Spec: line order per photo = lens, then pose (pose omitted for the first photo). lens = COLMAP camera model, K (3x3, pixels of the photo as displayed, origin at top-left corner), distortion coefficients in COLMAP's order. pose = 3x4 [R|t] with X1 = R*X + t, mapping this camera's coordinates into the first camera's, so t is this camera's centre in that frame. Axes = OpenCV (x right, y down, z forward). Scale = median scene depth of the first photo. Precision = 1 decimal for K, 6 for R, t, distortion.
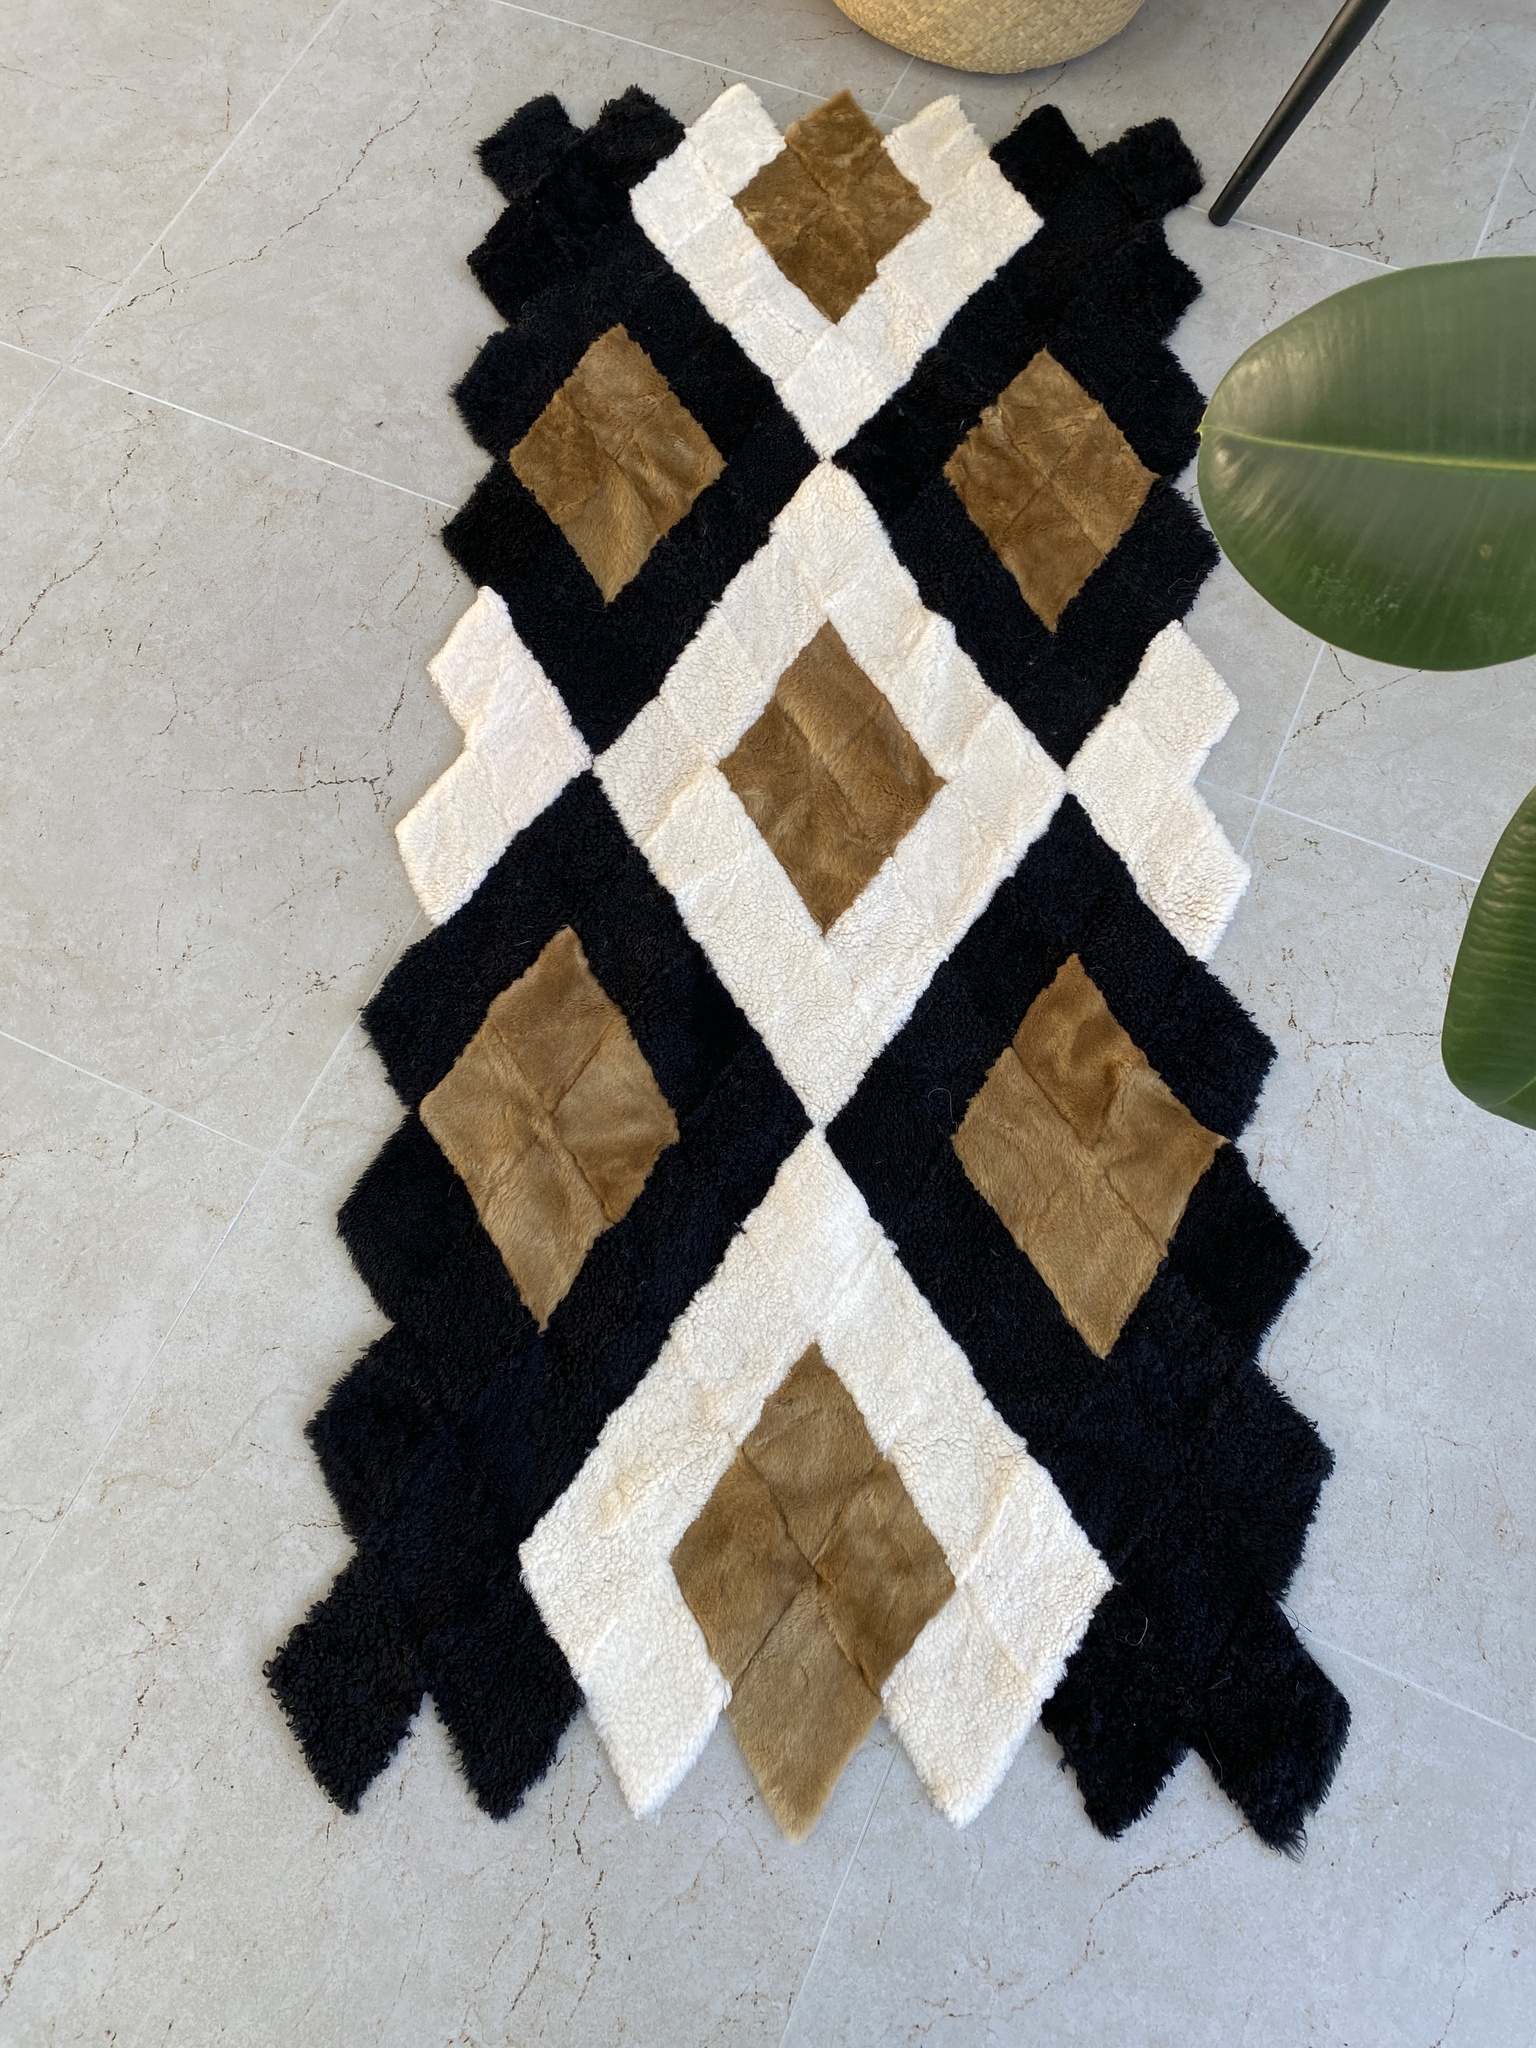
lens RADIAL K [[1570.2, 0, 787.0], [0, 1570.2, 992.2], [0, 0, 1]] dist [0.007433, -0.005951]
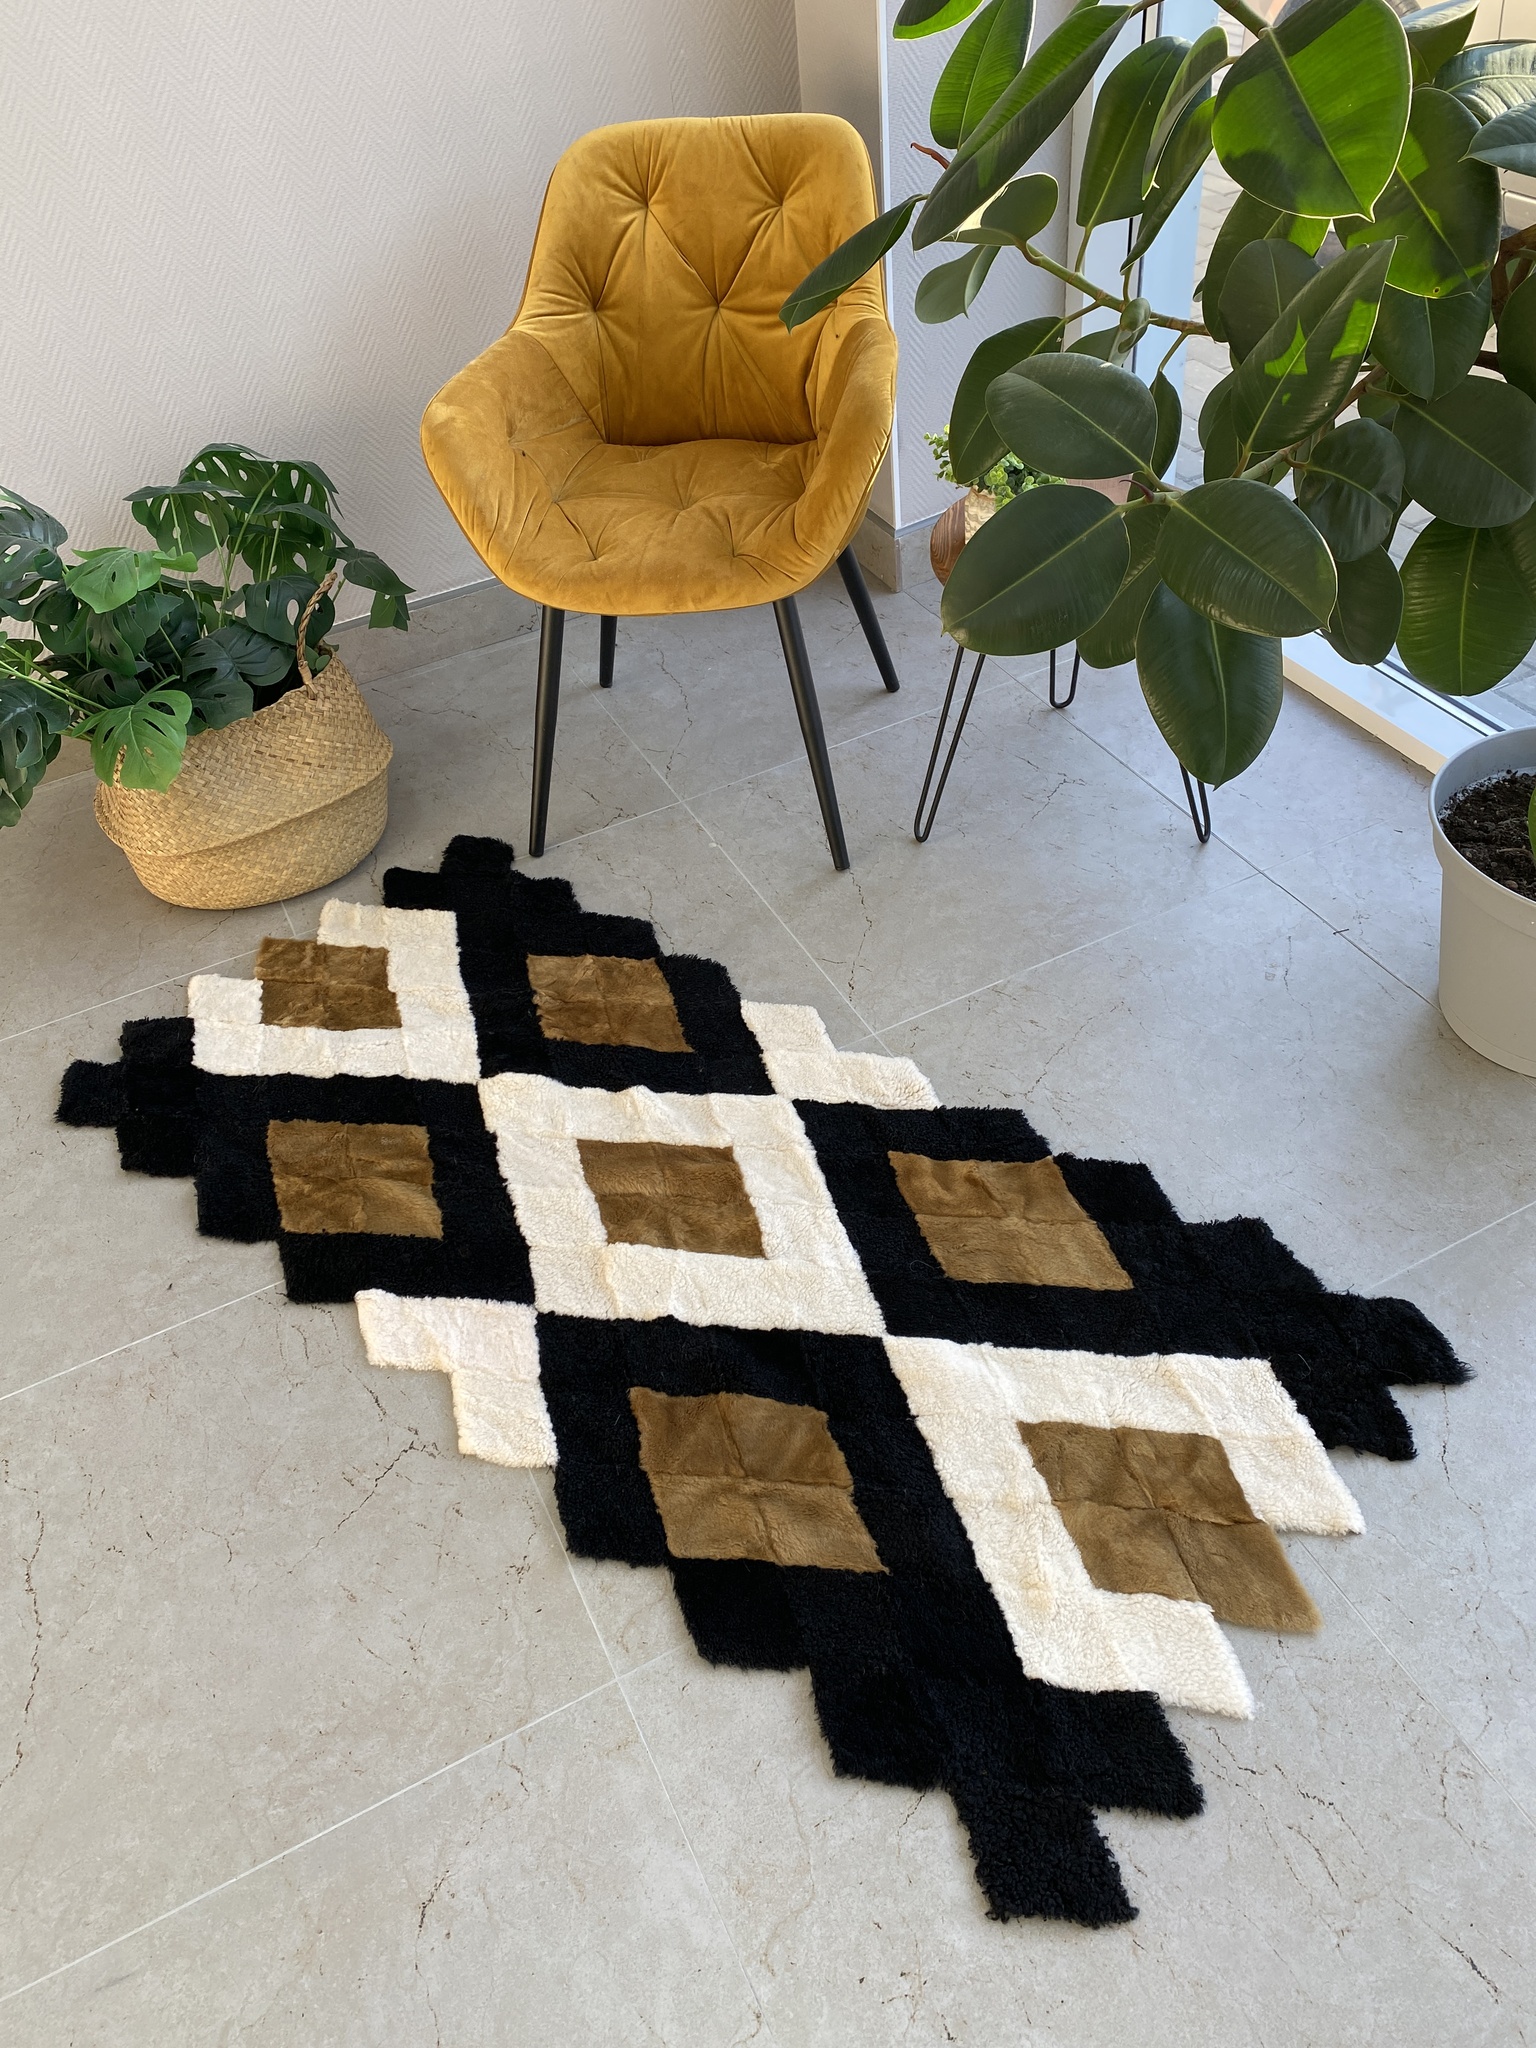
lens RADIAL K [[1542.5, 0, 768.0], [0, 1542.5, 1024.0], [0, 0, 1]] dist [0.009650, -0.002558]
pose [[0.629900, -0.545756, 0.552609, -0.586951], [0.742795, 0.631168, -0.223346, 0.129163], [-0.226897, 0.551160, 0.802957, -0.179589]]
